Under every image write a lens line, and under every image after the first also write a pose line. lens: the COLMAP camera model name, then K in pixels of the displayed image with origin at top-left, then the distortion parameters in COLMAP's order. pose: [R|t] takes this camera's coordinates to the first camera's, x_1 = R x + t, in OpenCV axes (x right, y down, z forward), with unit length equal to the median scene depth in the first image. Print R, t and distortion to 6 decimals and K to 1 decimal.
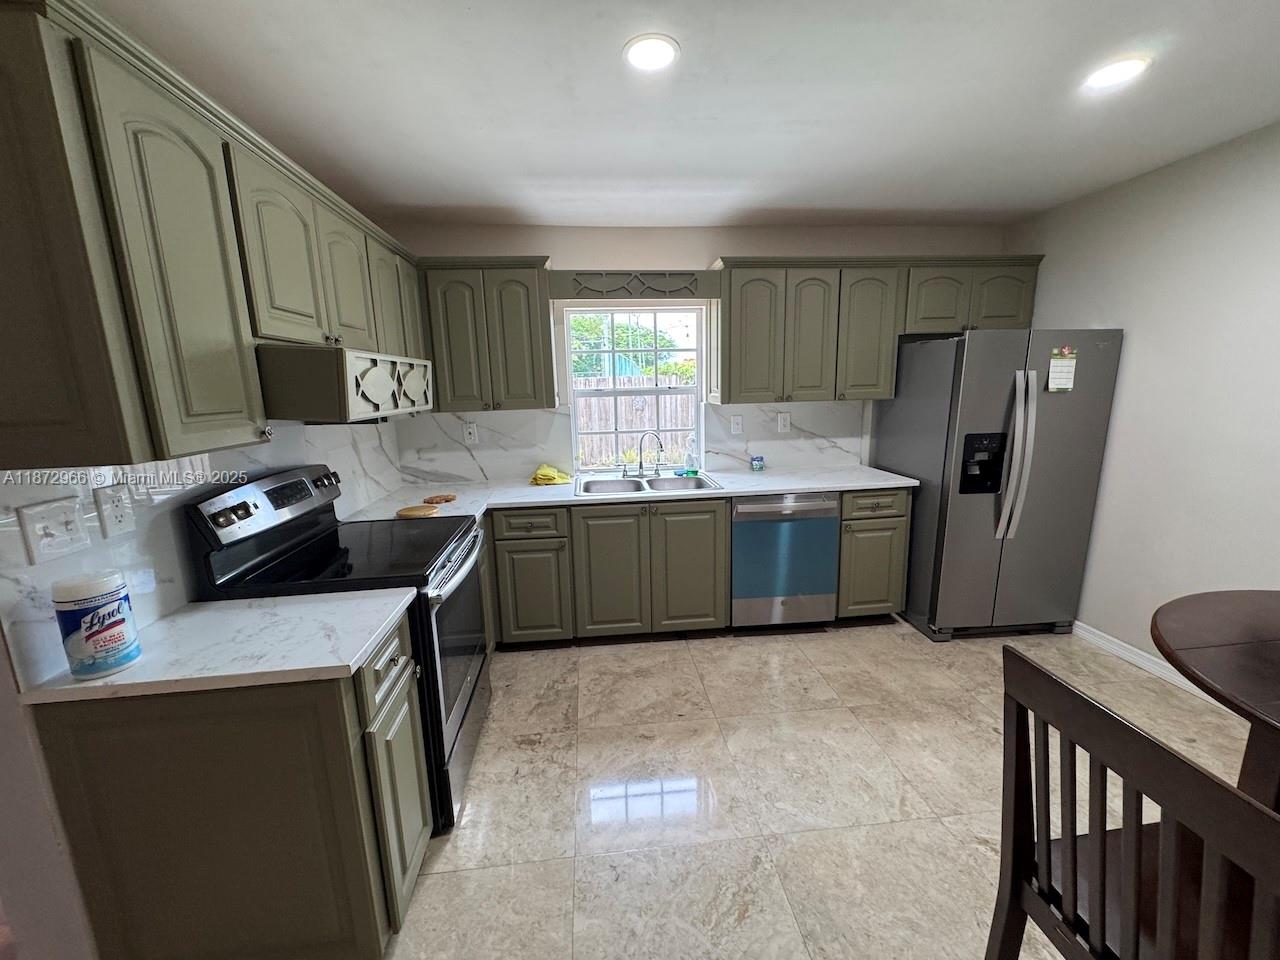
lens RADIAL K [[510.9, 0, 640.0], [0, 510.9, 478.4], [0, 0, 1]] dist [-0.002825, 0.000545]
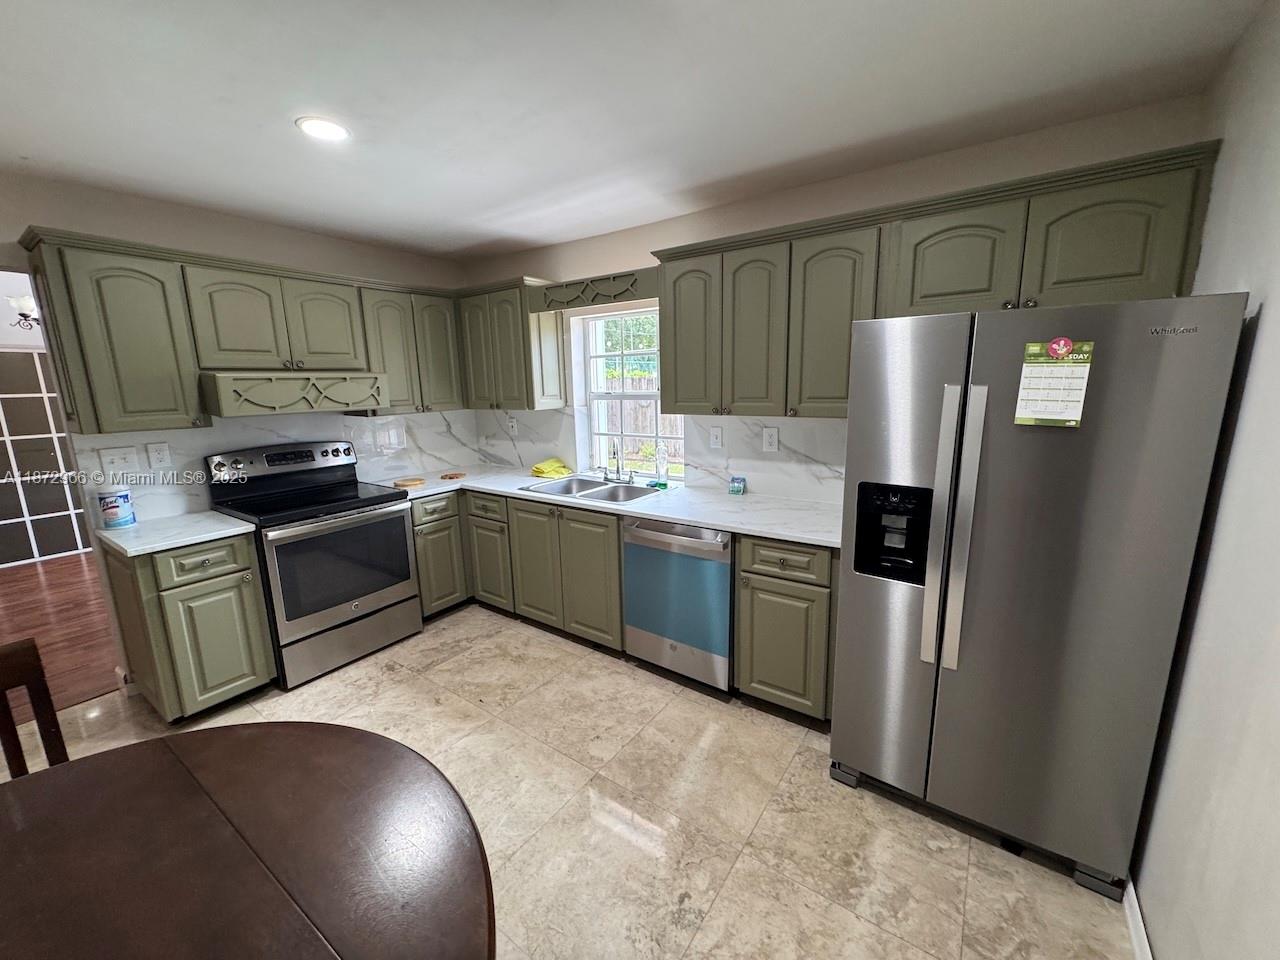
lens RADIAL K [[510.9, 0, 640.3], [0, 510.9, 478.2], [0, 0, 1]] dist [-0.002825, 0.000545]
pose [[0.754328, 0.133131, -0.642857, 0.770408], [-0.117843, 0.990776, 0.066905, -0.093055], [0.645835, 0.025288, 0.763058, 0.301293]]
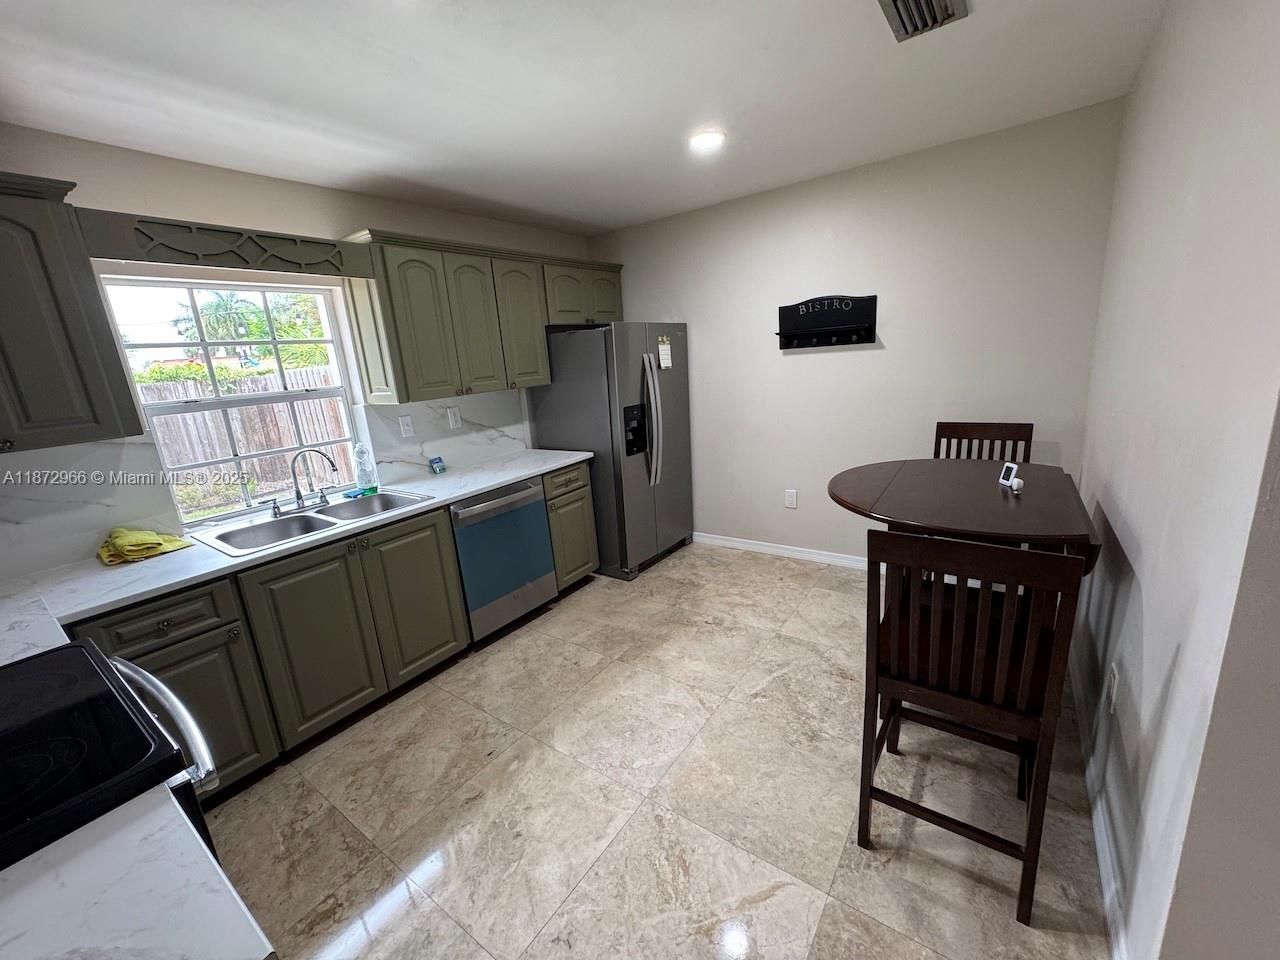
lens RADIAL K [[510.9, 0, 639.1], [0, 510.9, 478.3], [0, 0, 1]] dist [-0.002825, 0.000545]
pose [[0.661421, -0.201216, 0.722519, -0.231007], [0.194308, 0.976422, 0.094049, -0.026446], [-0.724407, 0.078185, 0.684924, 0.137214]]
